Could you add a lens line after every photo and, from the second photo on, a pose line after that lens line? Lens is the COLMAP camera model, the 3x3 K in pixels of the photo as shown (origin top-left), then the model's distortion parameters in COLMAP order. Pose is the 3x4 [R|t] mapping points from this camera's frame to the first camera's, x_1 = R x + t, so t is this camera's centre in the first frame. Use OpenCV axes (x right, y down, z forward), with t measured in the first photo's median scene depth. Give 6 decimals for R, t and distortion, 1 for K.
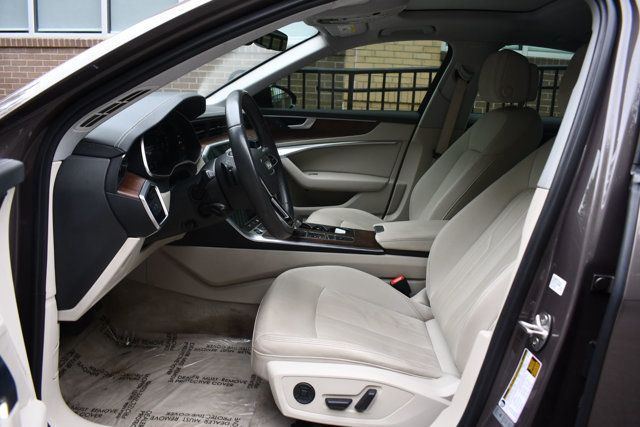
lens RADIAL K [[502.8, 0, 320.1], [0, 502.8, 213.3], [0, 0, 1]] dist [-0.098190, 0.005659]
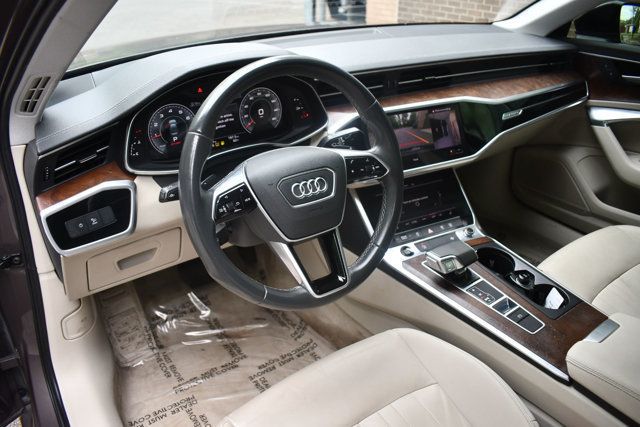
lens RADIAL K [[502.8, 0, 314.4], [0, 502.8, 215.4], [0, 0, 1]] dist [-0.098190, 0.005659]
pose [[0.607000, 0.329676, -0.723094, 0.281020], [-0.155758, 0.941599, 0.298548, -0.194551], [0.779289, -0.068590, 0.622900, 0.495630]]
